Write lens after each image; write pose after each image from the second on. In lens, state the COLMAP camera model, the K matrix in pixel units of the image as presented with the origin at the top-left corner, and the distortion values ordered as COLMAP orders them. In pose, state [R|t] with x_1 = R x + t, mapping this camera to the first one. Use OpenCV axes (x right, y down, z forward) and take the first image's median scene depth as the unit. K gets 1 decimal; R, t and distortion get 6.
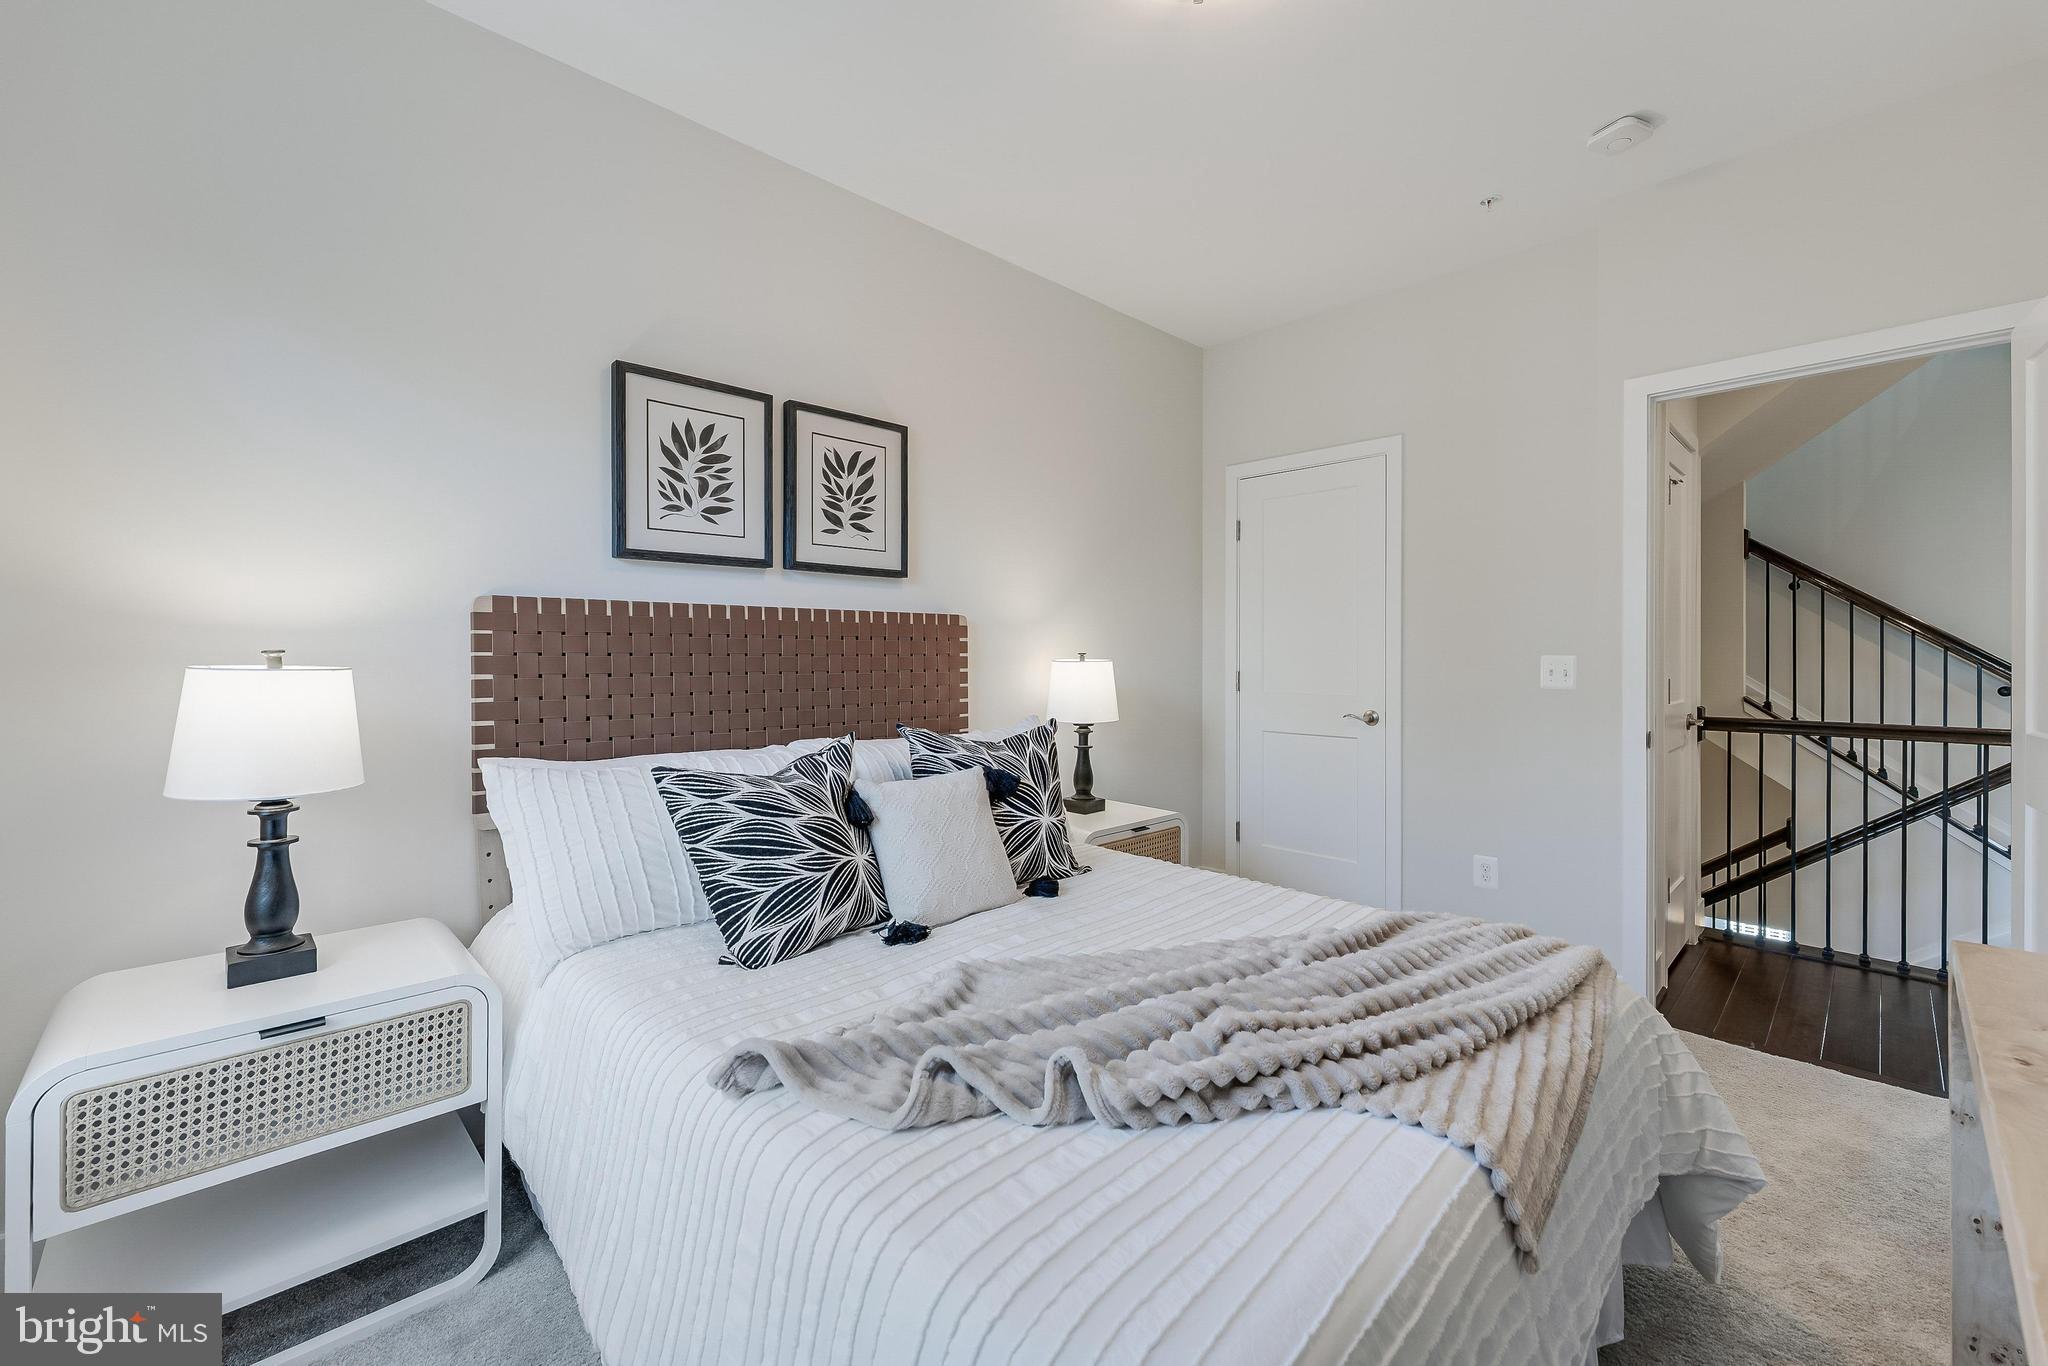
lens RADIAL K [[829.3, 0, 1028.4], [0, 829.3, 654.5], [0, 0, 1]] dist [-0.001858, -0.000181]
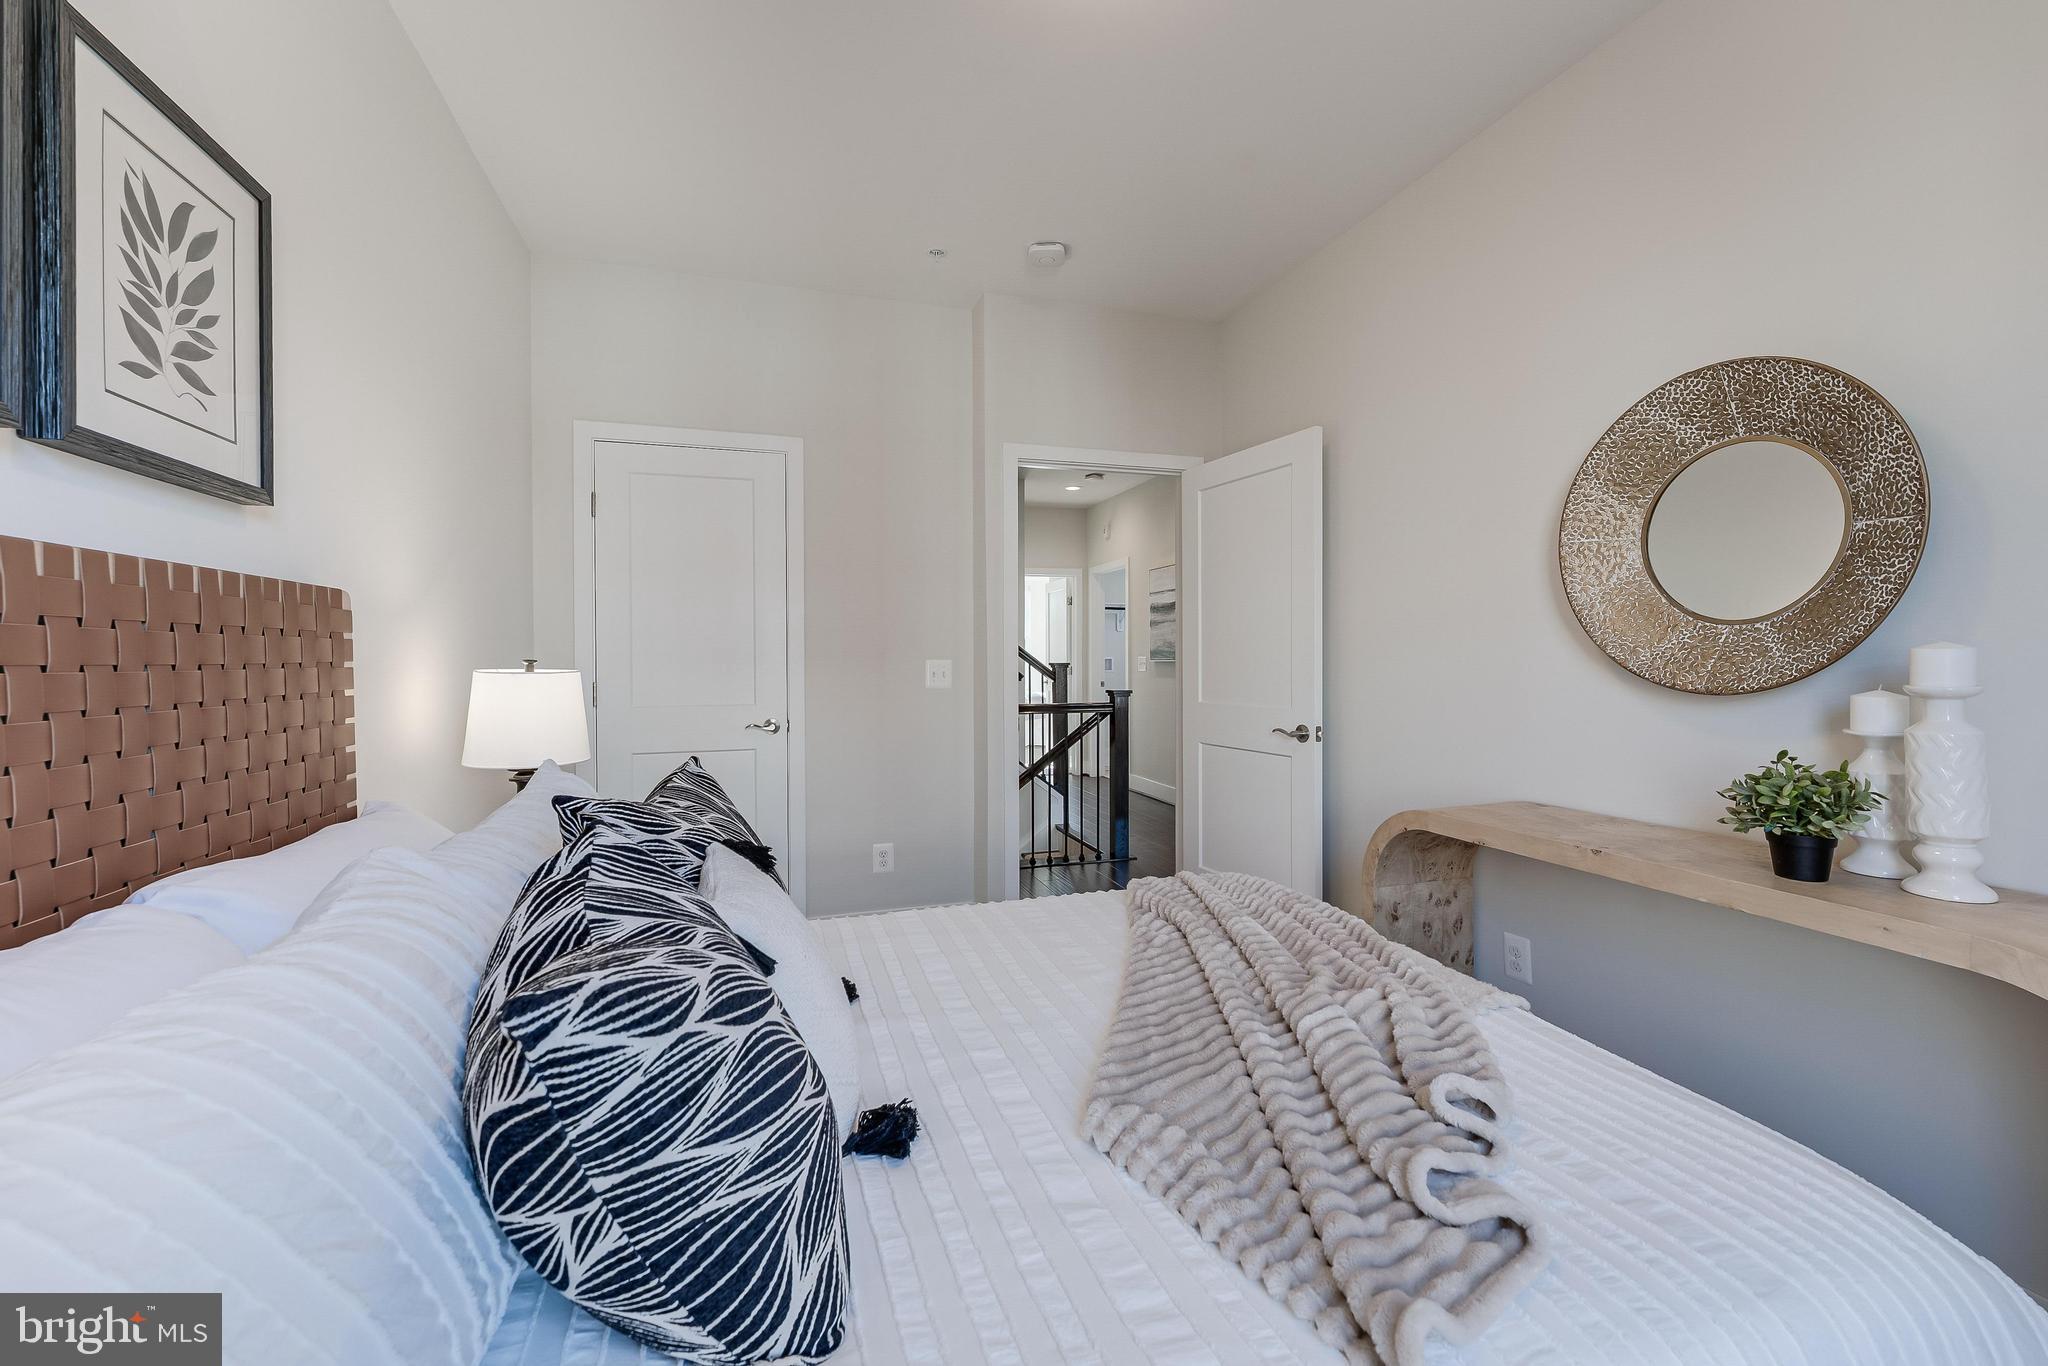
lens RADIAL K [[829.3, 0, 1028.4], [0, 829.3, 654.5], [0, 0, 1]] dist [-0.001858, -0.000181]
pose [[0.435861, 0.001364, 0.900013, -0.406925], [0.002354, 0.999994, -0.002656, -0.003143], [-0.900011, 0.003276, 0.435855, 0.407295]]
